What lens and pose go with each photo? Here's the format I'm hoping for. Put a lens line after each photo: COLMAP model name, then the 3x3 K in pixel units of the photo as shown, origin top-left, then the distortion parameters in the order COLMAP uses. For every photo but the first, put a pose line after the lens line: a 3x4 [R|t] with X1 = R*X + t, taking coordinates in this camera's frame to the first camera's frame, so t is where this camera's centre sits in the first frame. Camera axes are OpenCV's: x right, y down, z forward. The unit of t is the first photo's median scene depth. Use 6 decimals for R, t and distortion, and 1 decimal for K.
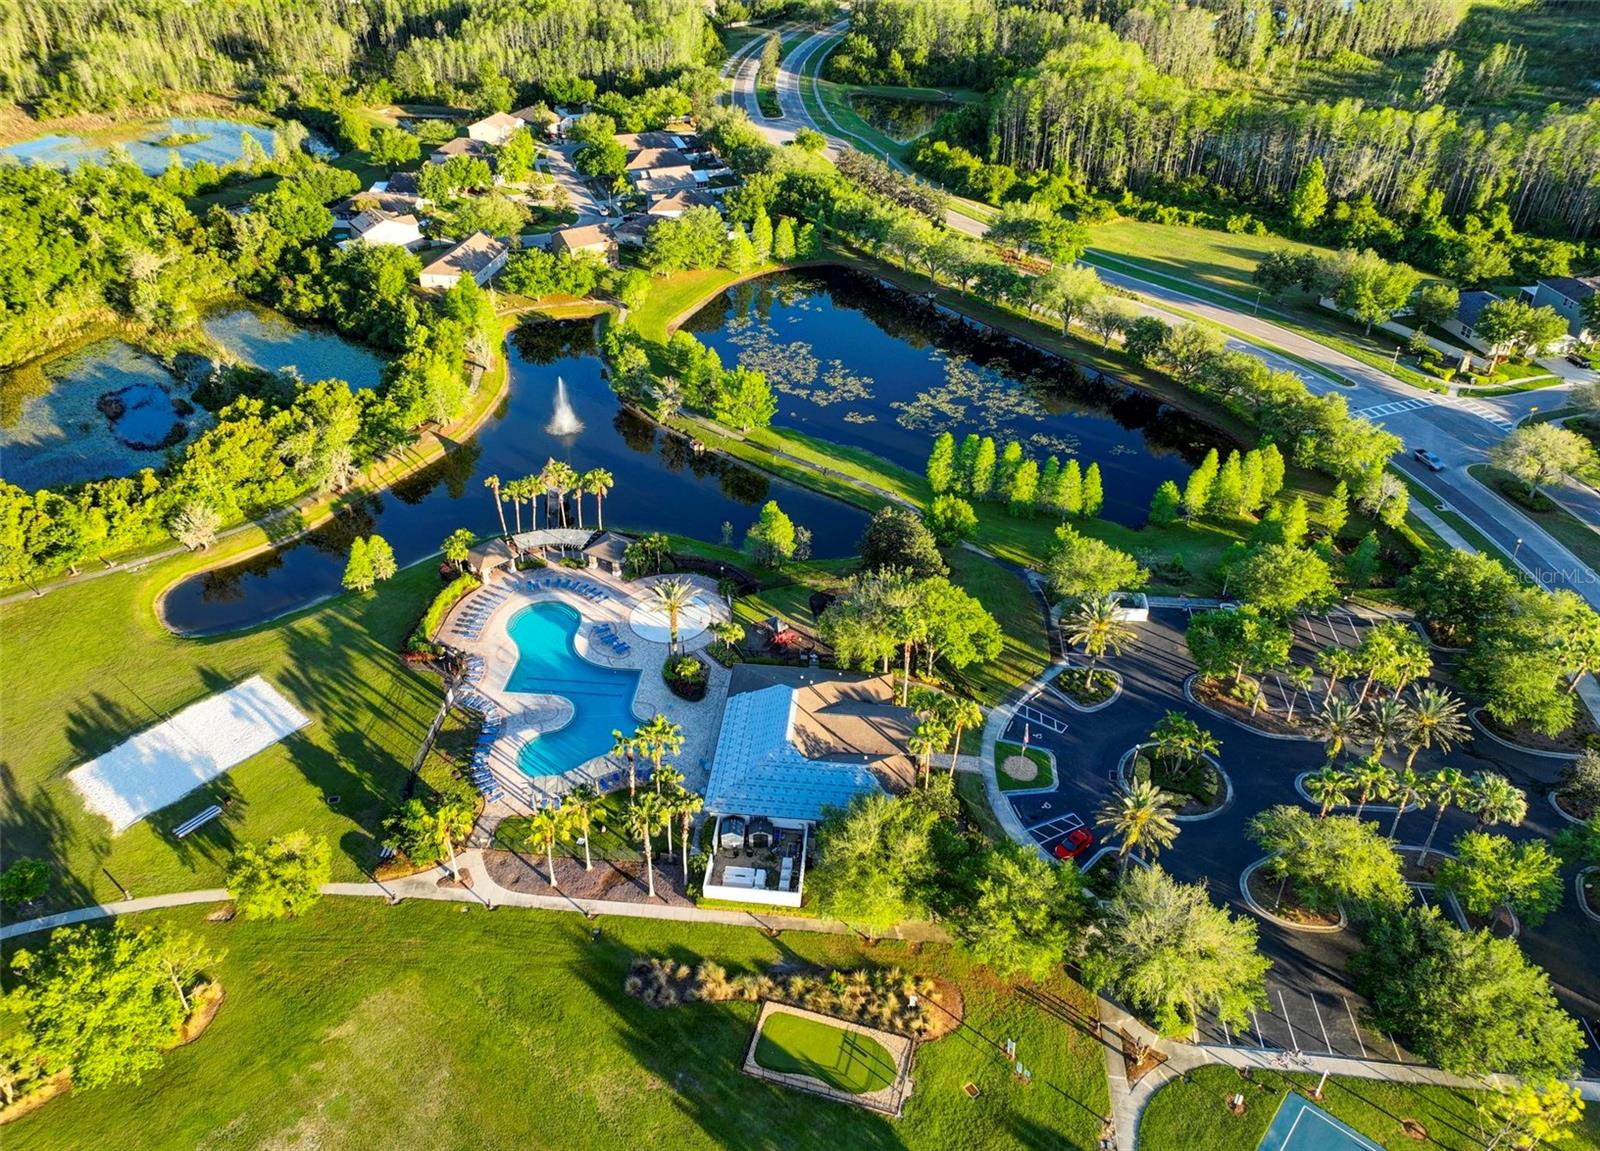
lens RADIAL K [[1099.0, 0, 800.0], [0, 1099.0, 575.5], [0, 0, 1]] dist [0.005516, 0.000392]
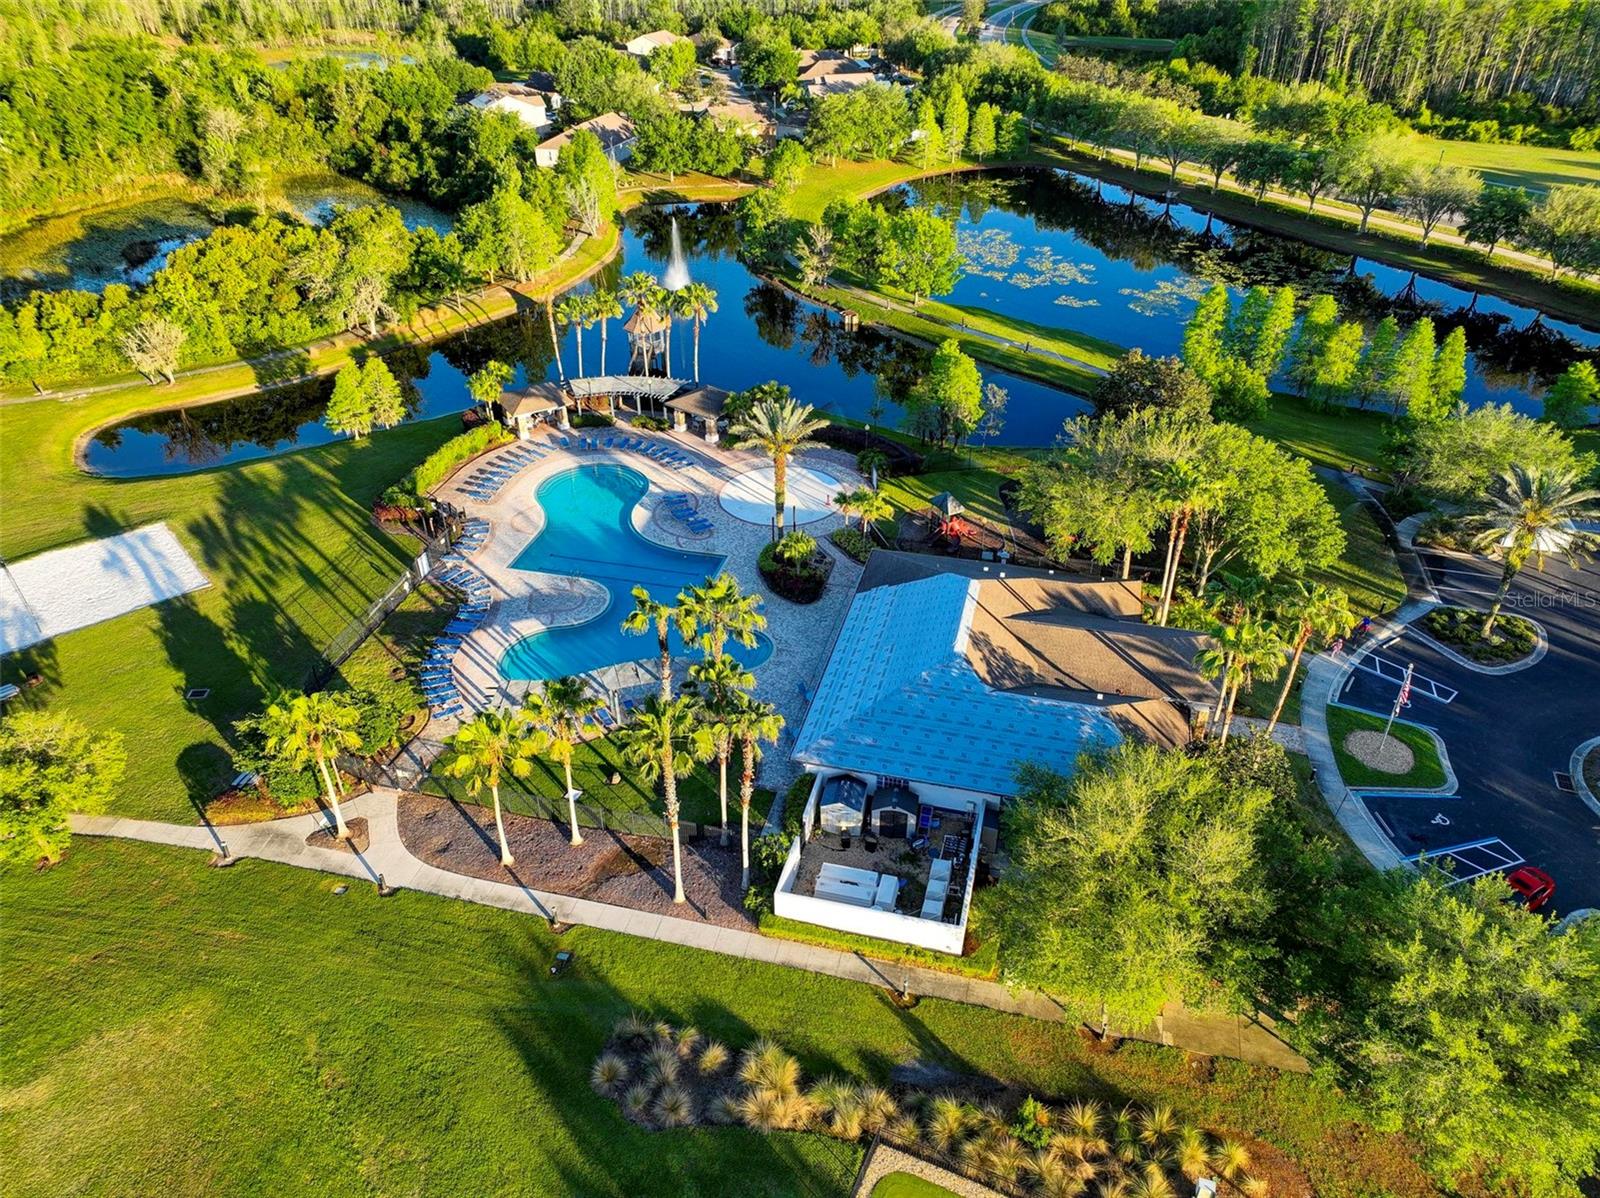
lens RADIAL K [[1233.4, 0, 800.0], [0, 1233.4, 599.0], [0, 0, 1]] dist [0.004714, 0.011199]
pose [[0.988510, 0.077192, -0.129960, -0.007462], [-0.075760, 0.996999, 0.015933, 0.083726], [0.130800, -0.005904, 0.991391, 0.265901]]
